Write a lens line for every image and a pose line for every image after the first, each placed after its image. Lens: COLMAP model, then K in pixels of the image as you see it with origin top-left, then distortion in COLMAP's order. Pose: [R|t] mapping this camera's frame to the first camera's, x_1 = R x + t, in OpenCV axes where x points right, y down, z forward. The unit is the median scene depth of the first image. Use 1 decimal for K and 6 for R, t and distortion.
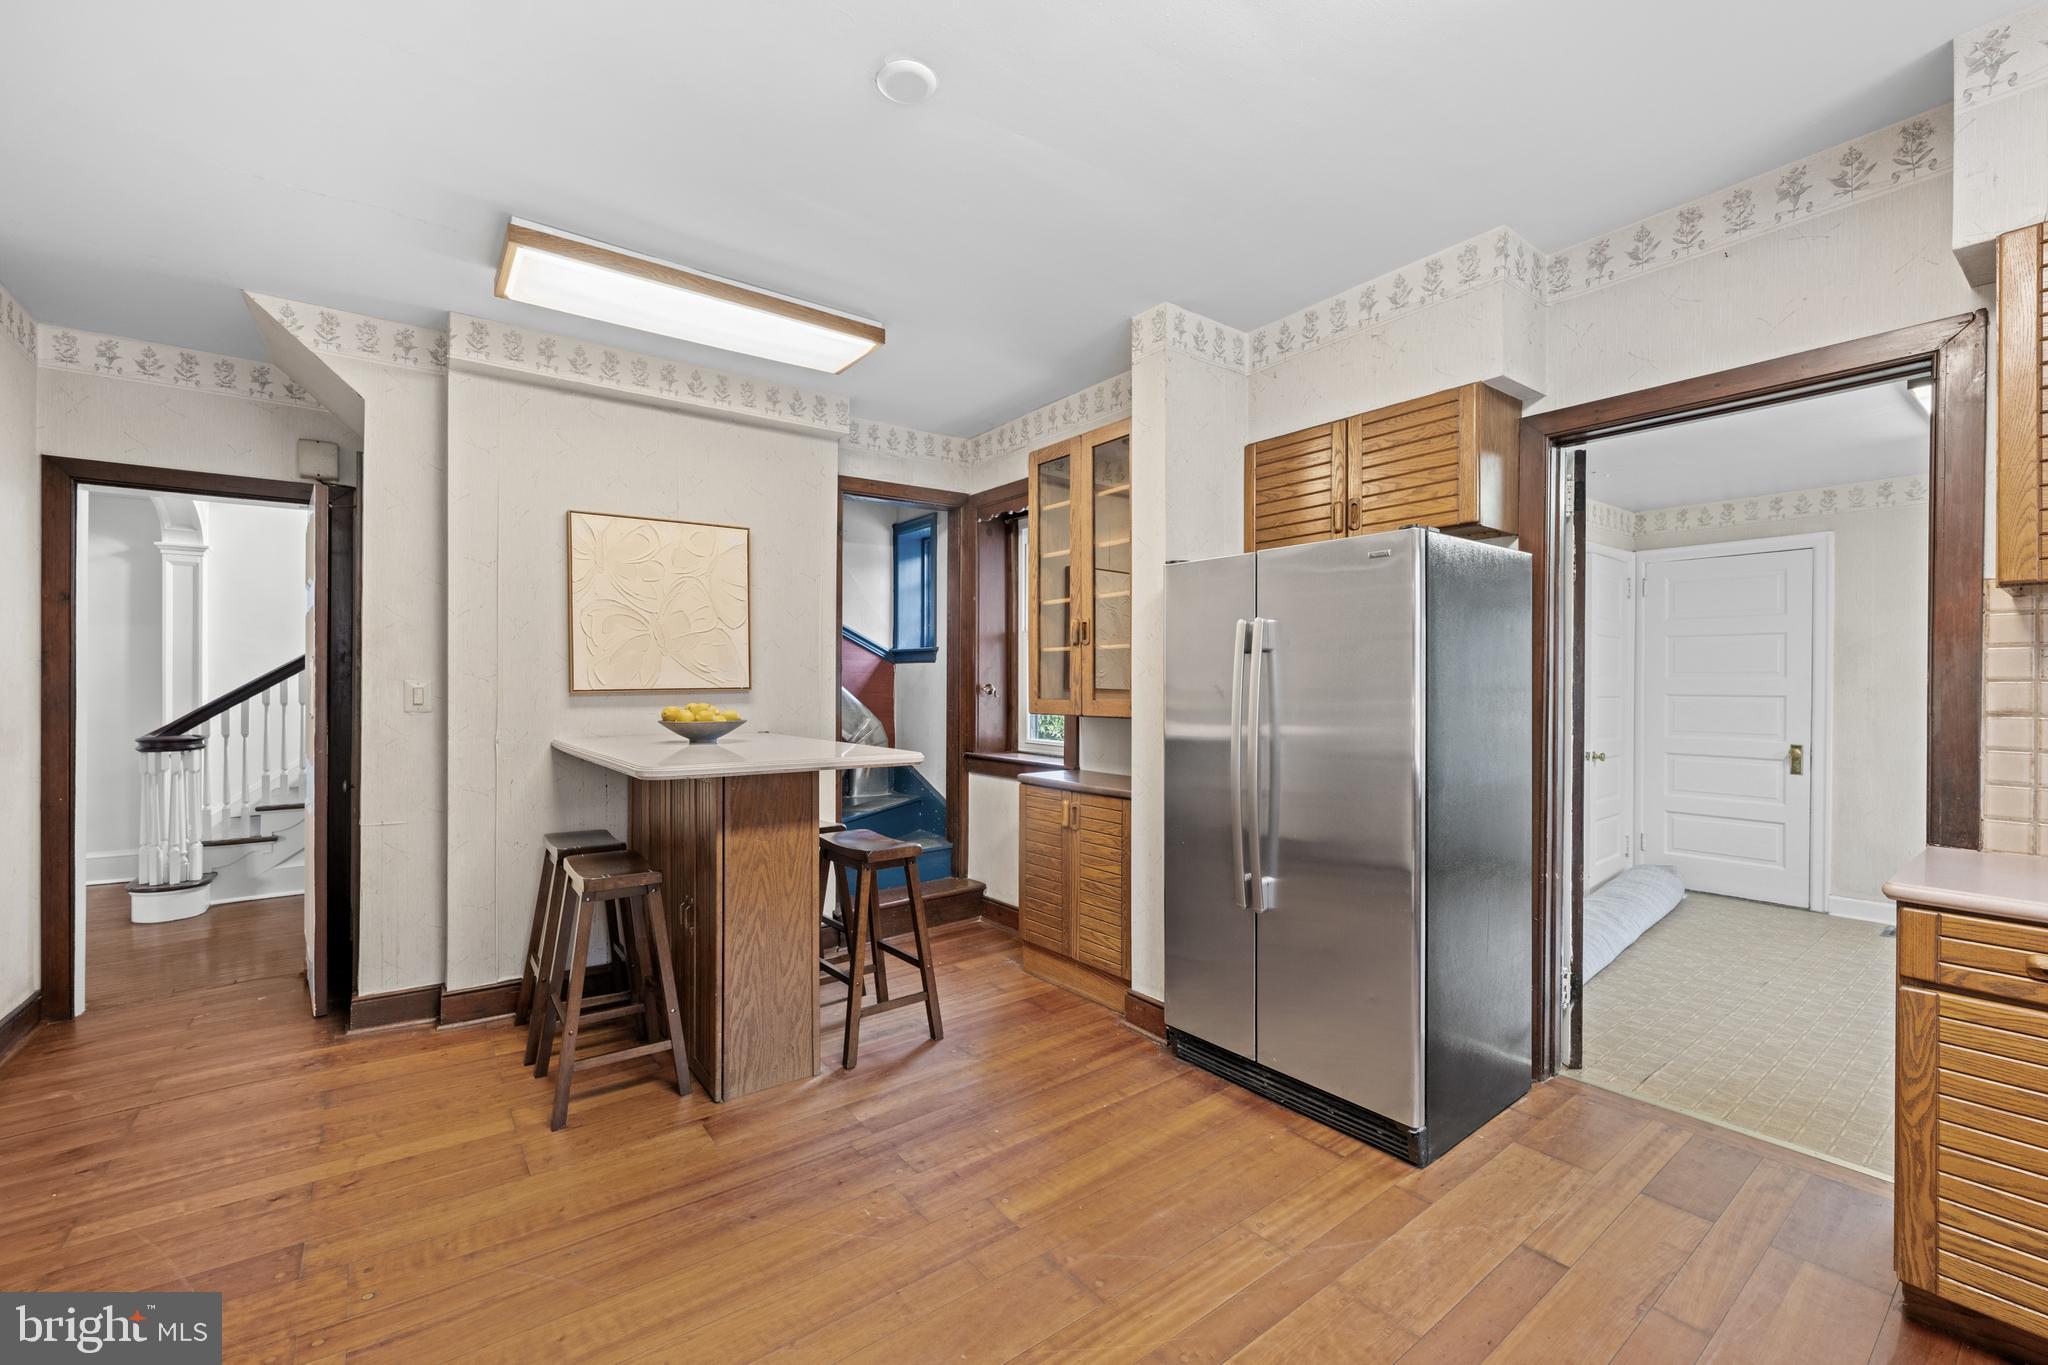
lens RADIAL K [[848.1, 0, 1021.6], [0, 848.1, 678.3], [0, 0, 1]] dist [-0.000763, -0.000190]
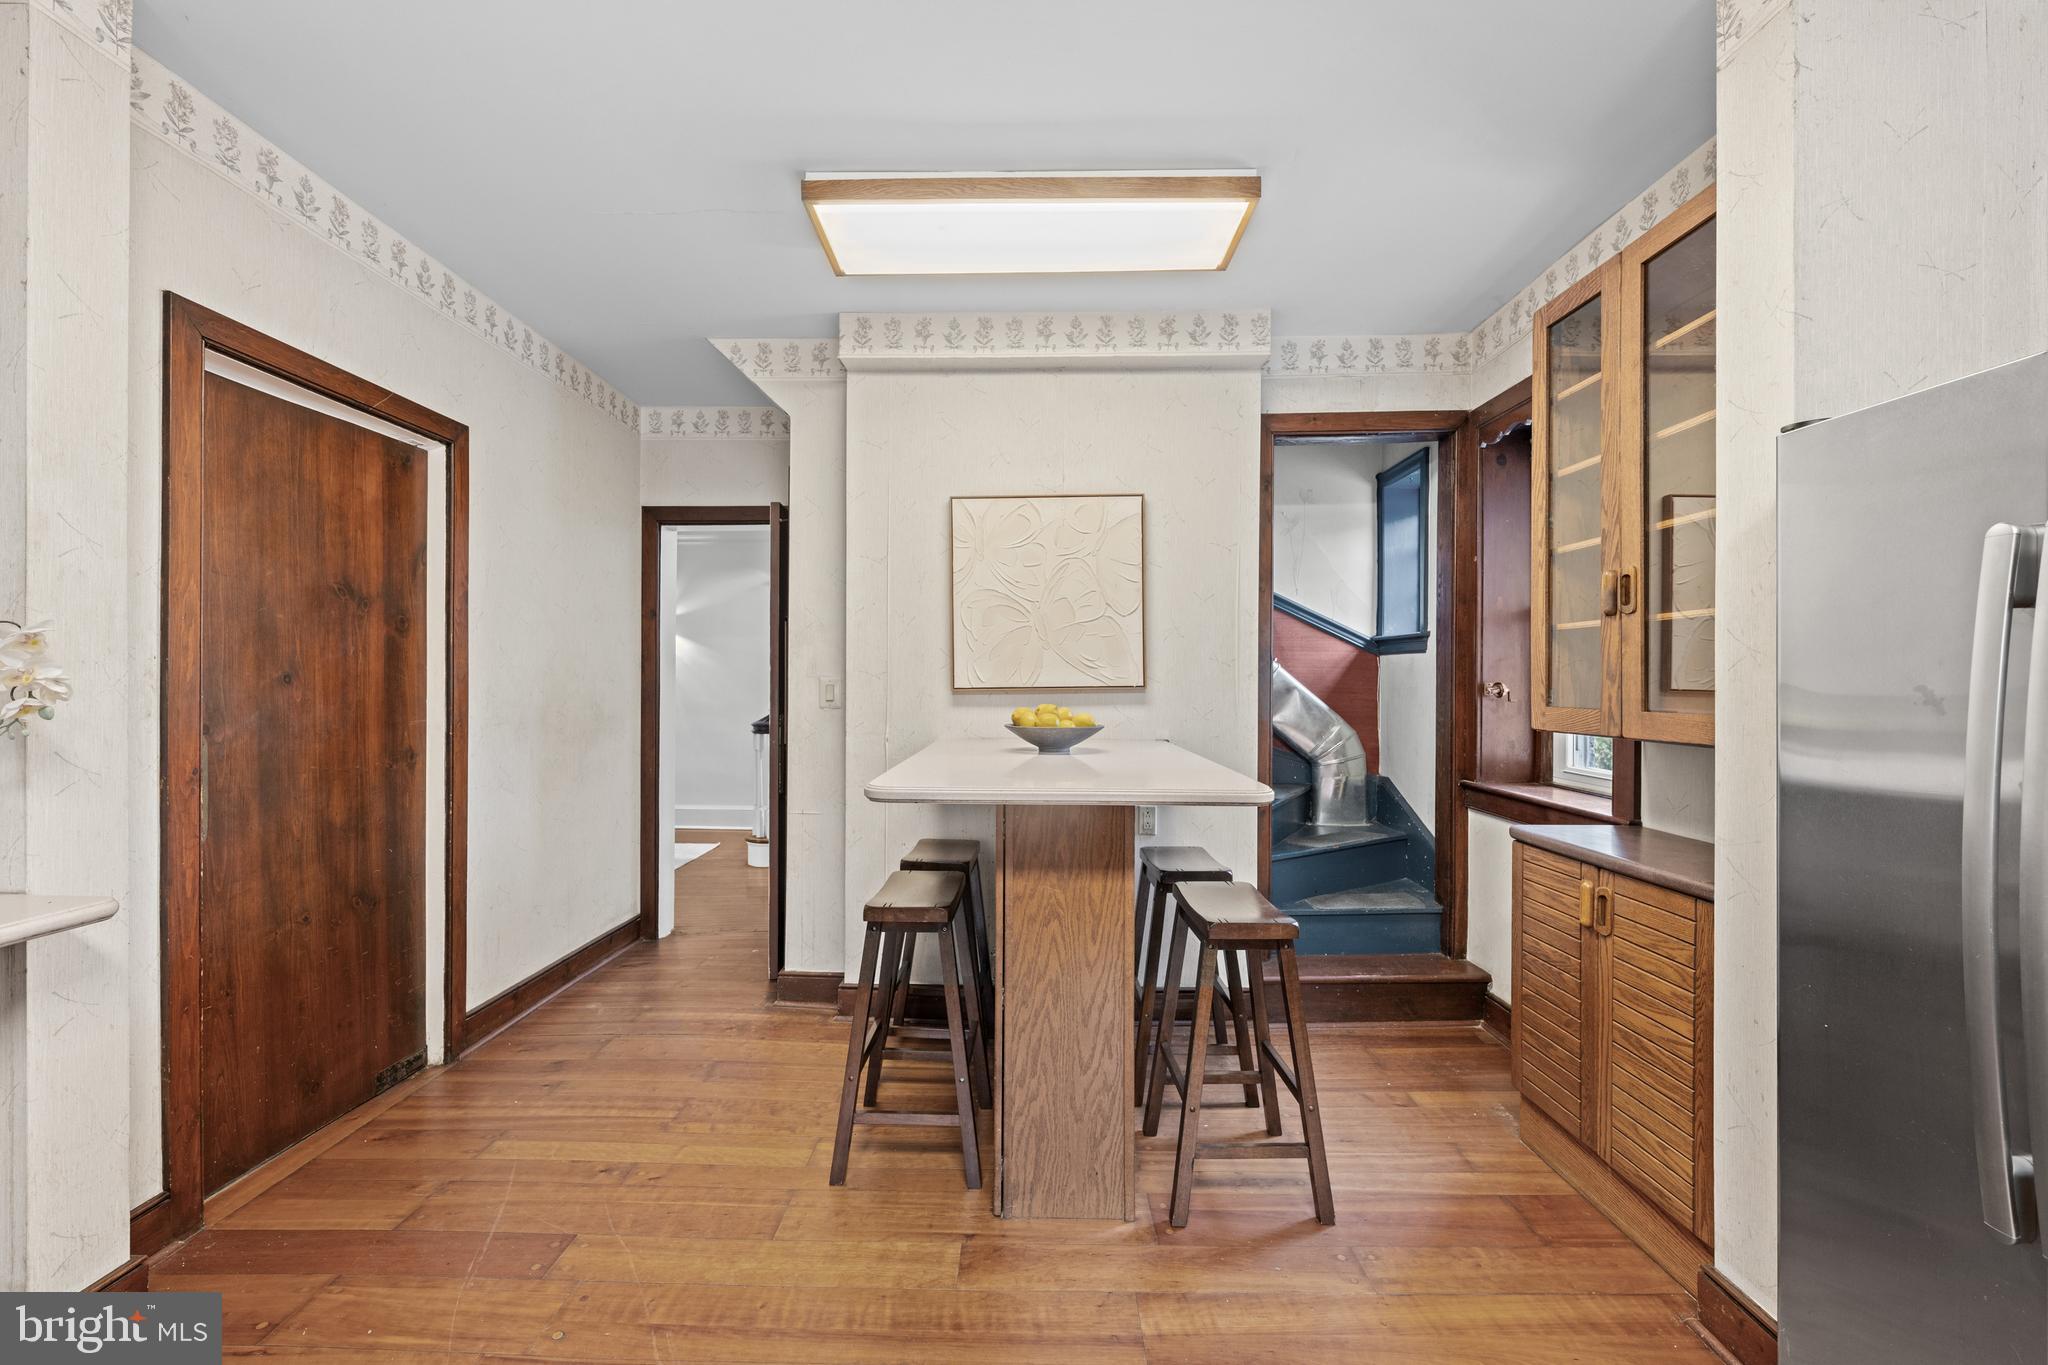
lens RADIAL K [[848.1, 0, 1021.6], [0, 848.1, 678.3], [0, 0, 1]] dist [-0.000763, -0.000190]
pose [[0.785772, -0.000767, -0.618516, 0.109826], [0.002504, 0.999995, 0.001942, 0.001634], [0.618511, -0.003075, 0.785770, 0.304504]]
